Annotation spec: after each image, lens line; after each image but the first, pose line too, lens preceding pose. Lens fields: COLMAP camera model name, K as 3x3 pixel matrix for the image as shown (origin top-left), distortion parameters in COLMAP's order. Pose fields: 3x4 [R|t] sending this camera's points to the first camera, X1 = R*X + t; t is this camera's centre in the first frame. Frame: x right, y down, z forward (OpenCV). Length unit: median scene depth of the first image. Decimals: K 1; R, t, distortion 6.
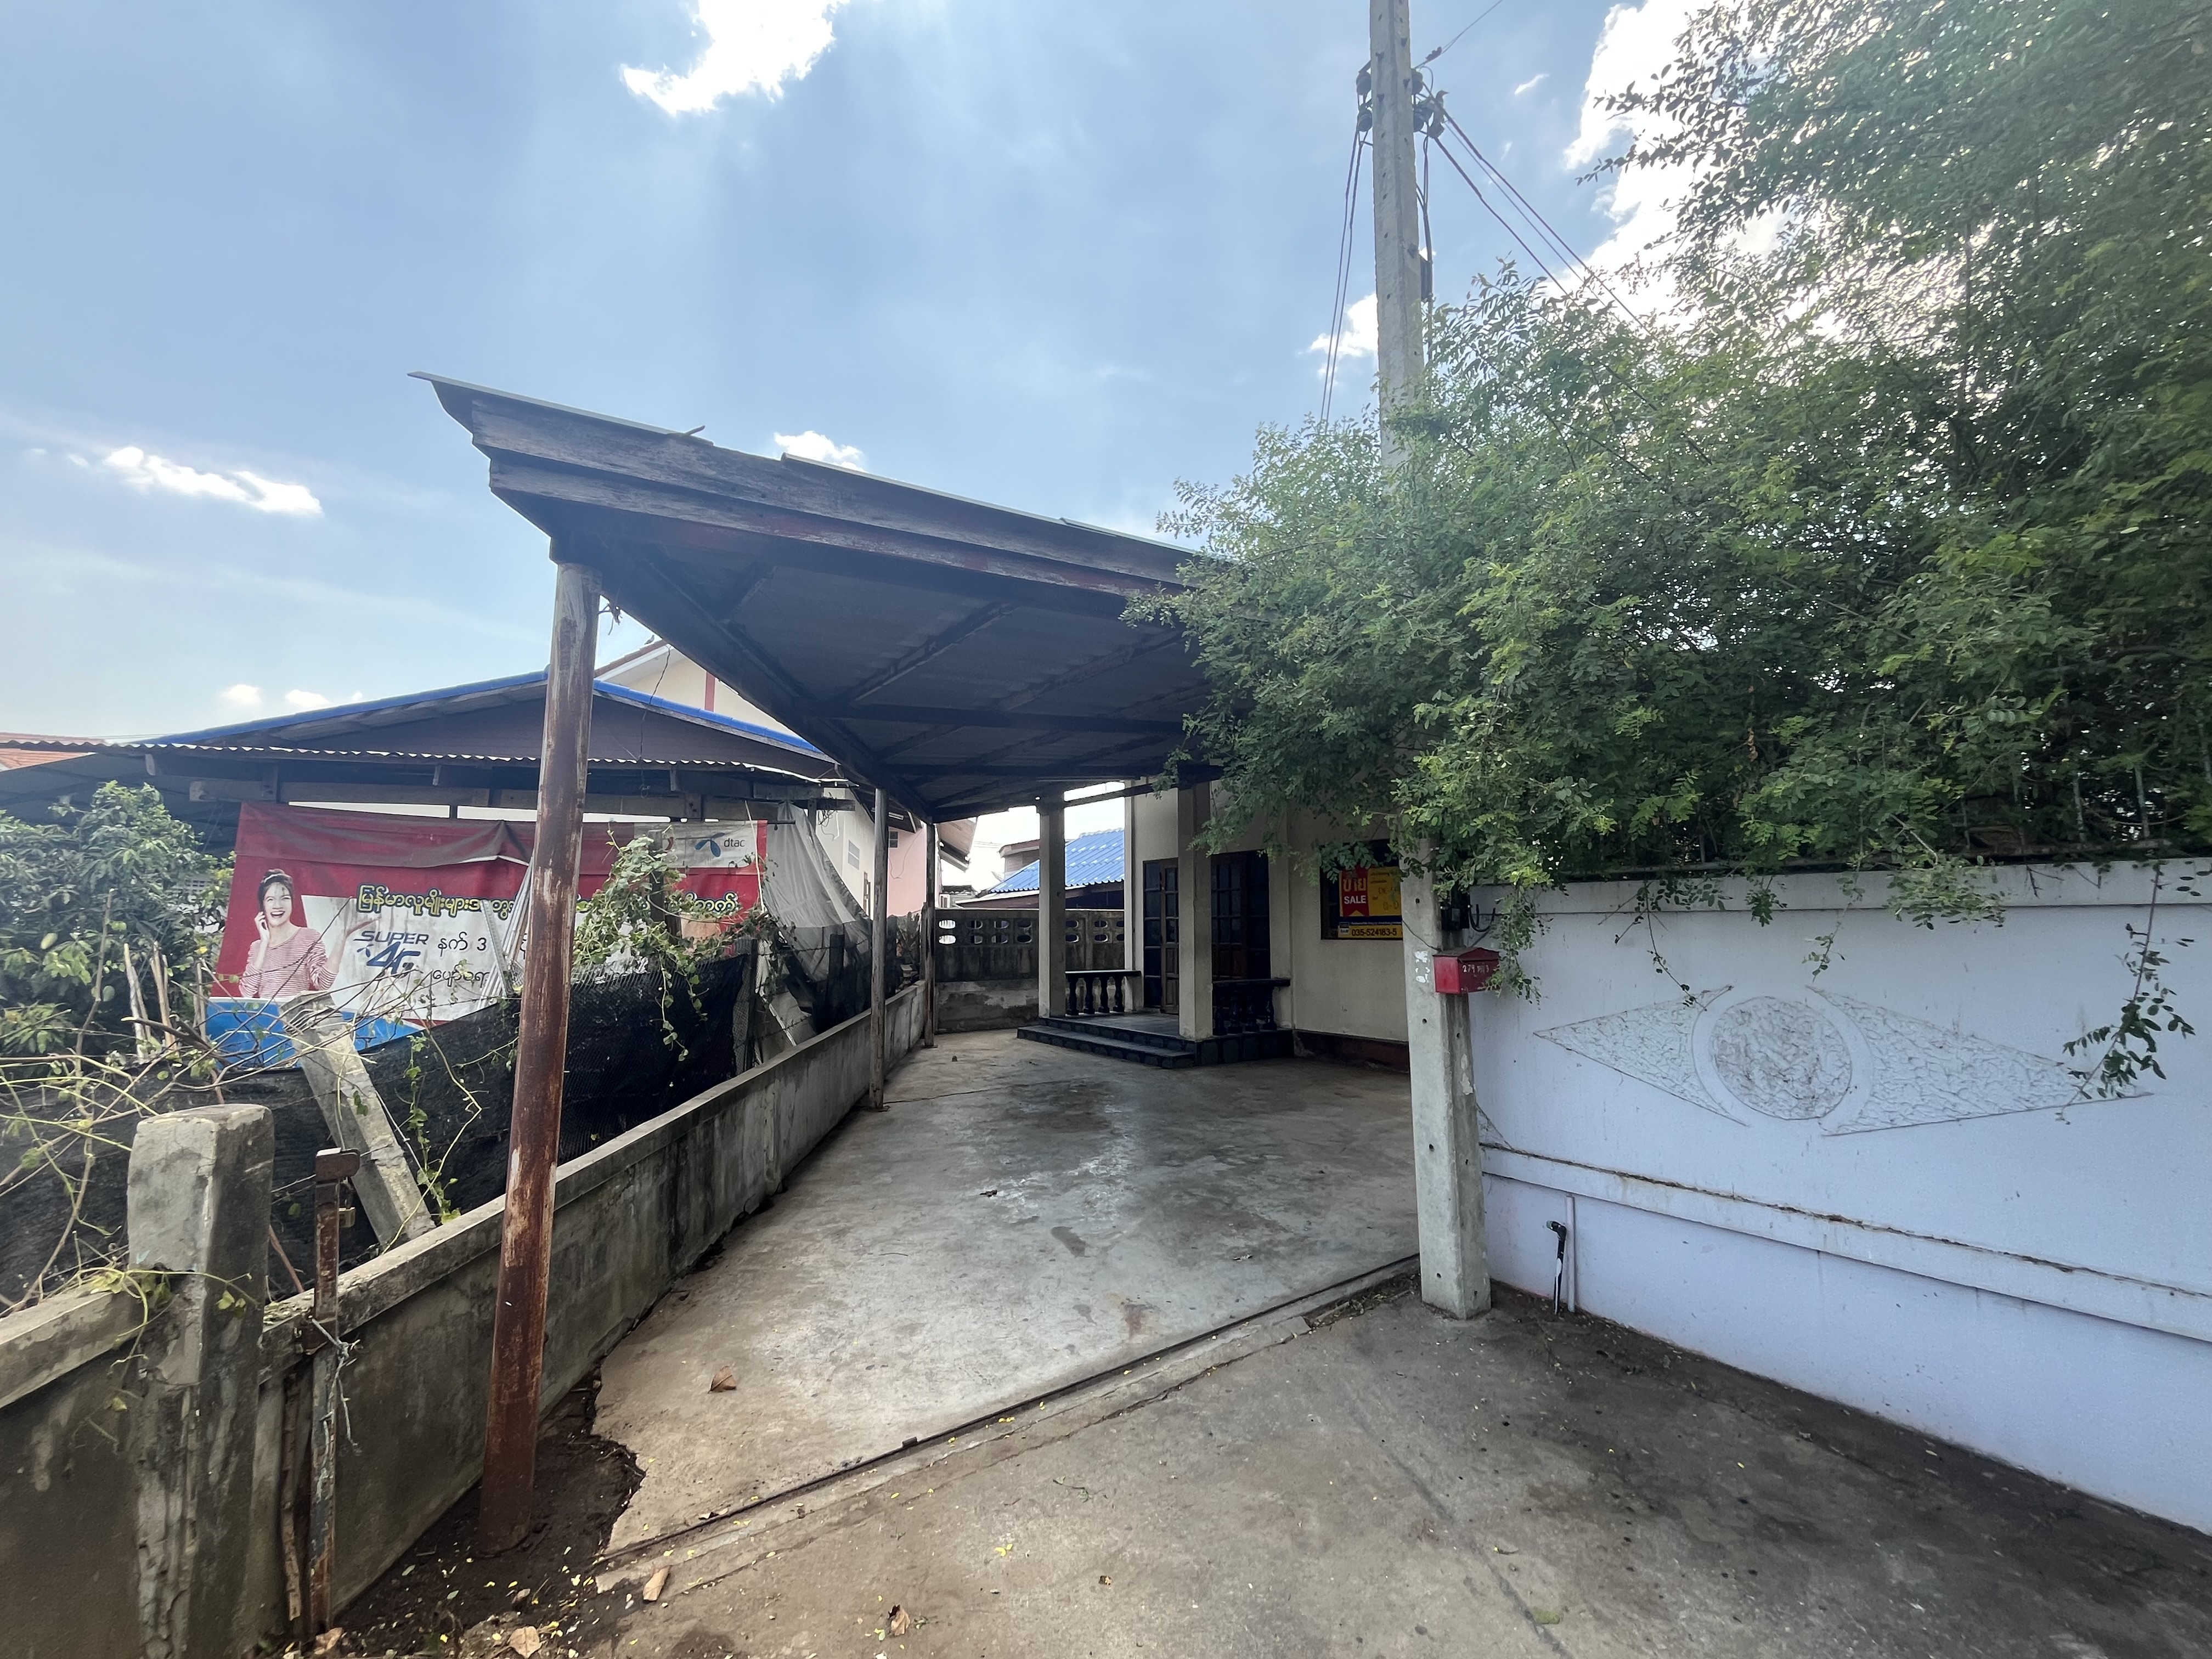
lens RADIAL K [[898.5, 0, 1103.0], [0, 898.5, 832.4], [0, 0, 1]] dist [0.000229, -0.000284]
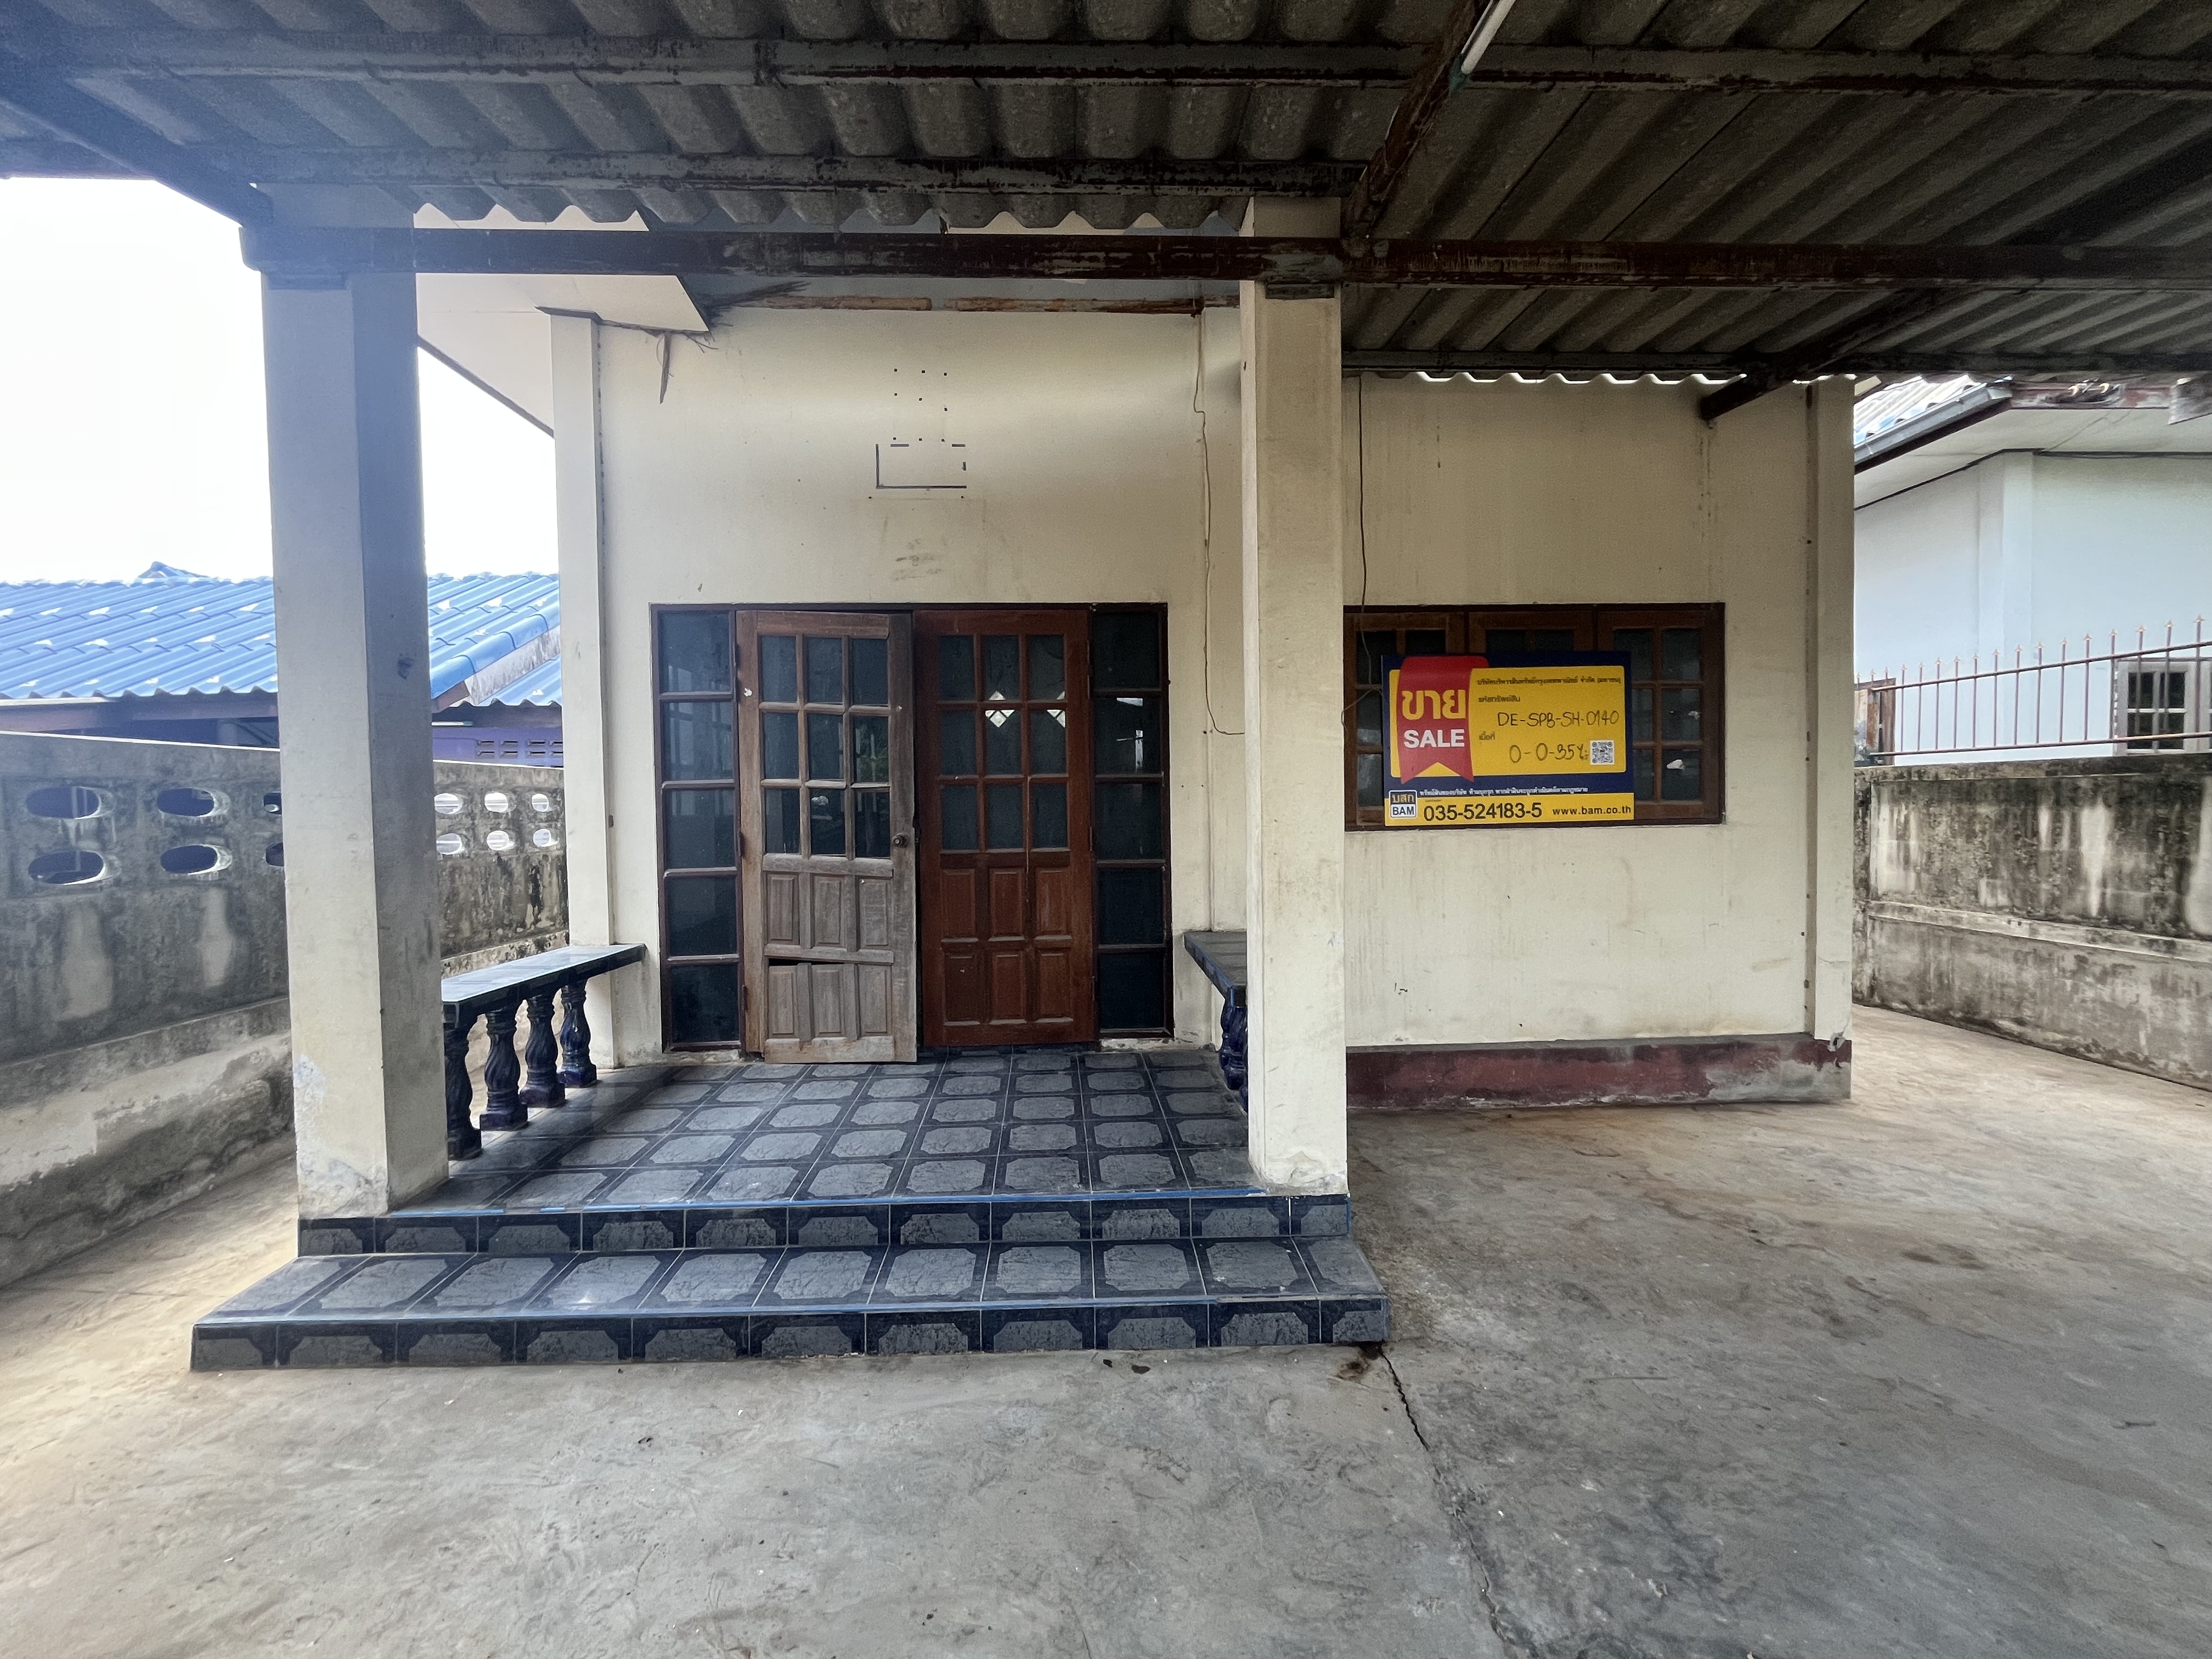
lens RADIAL K [[898.5, 0, 1108.3], [0, 898.5, 830.1], [0, 0, 1]] dist [0.000229, -0.000284]
pose [[0.560393, -0.030025, 0.827682, -0.172284], [-0.074263, 0.993496, 0.086321, 0.093878], [-0.824890, -0.109840, 0.554519, 0.889835]]
